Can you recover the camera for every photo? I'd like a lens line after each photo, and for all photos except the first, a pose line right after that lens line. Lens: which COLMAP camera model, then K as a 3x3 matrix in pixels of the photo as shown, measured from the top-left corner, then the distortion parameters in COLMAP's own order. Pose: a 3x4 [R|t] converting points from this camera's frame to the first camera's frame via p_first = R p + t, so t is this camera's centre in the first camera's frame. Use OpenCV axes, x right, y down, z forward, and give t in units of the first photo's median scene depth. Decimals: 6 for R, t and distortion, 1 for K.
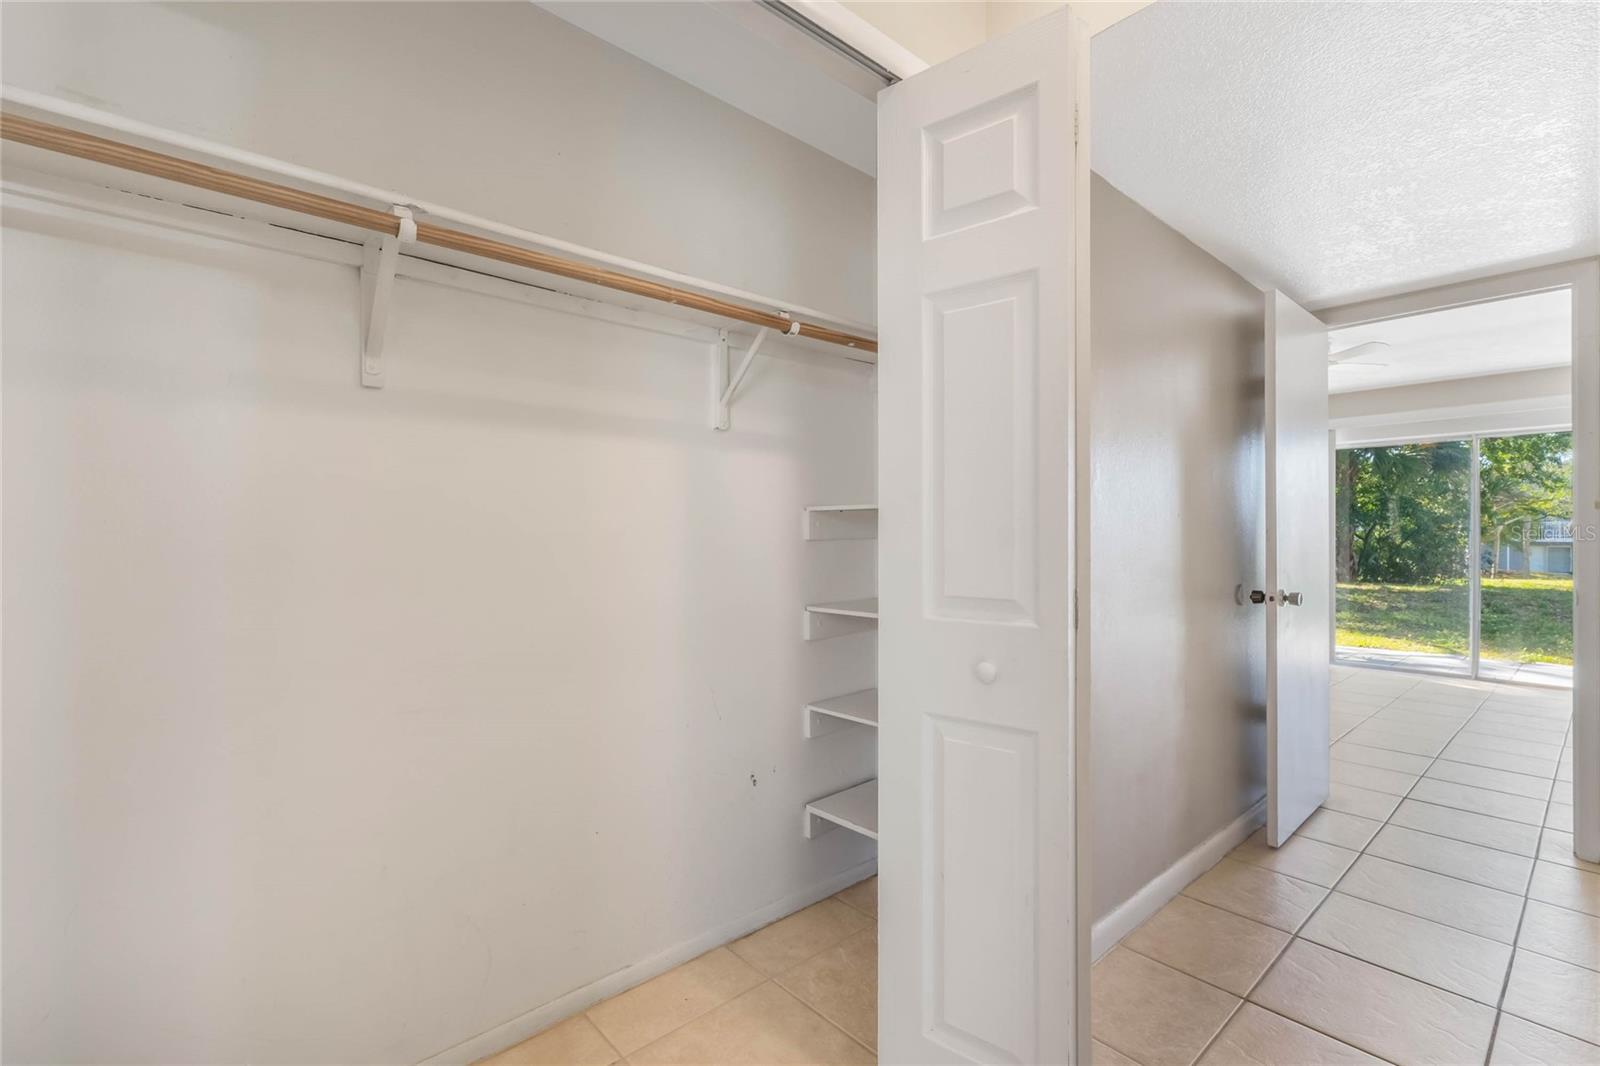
lens RADIAL K [[712.5, 0, 796.8], [0, 712.5, 532.3], [0, 0, 1]] dist [0.003507, 0.001145]
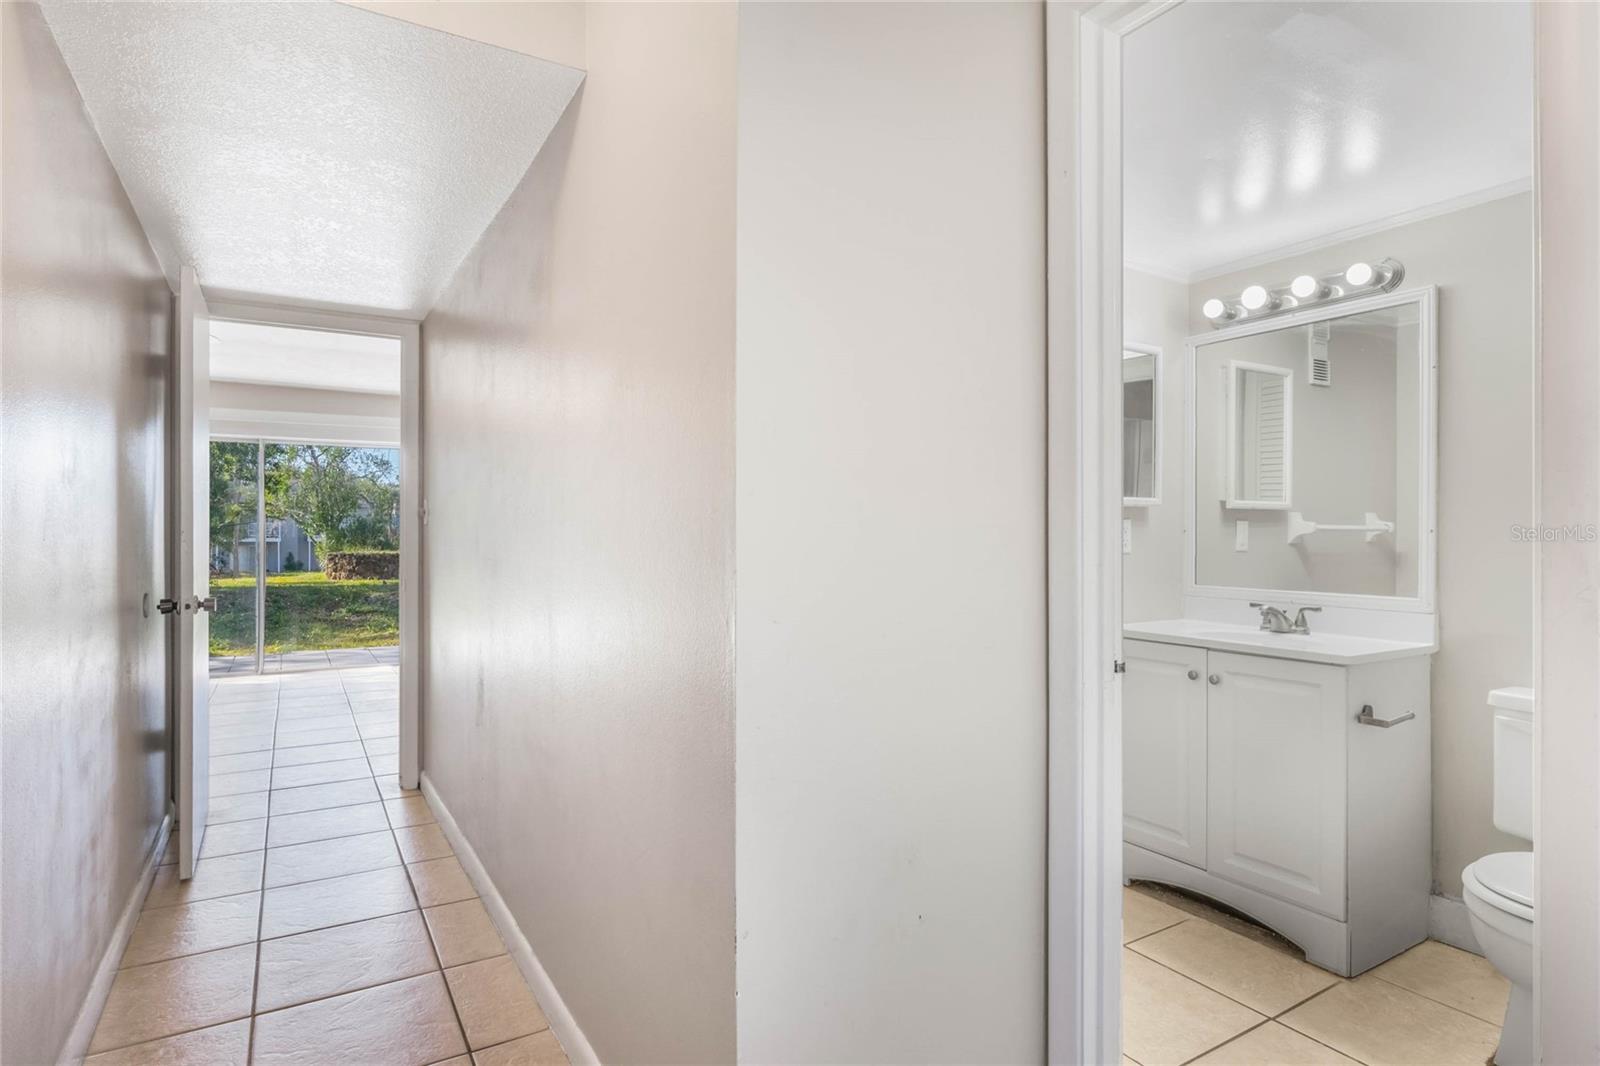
lens RADIAL K [[830.1, 0, 791.9], [0, 830.1, 534.7], [0, 0, 1]] dist [-0.002752, -0.003099]
pose [[0.182690, 0.000148, 0.983170, -0.225292], [-0.003362, 0.999994, 0.000474, -0.001379], [-0.983165, -0.003391, 0.182690, 0.051937]]
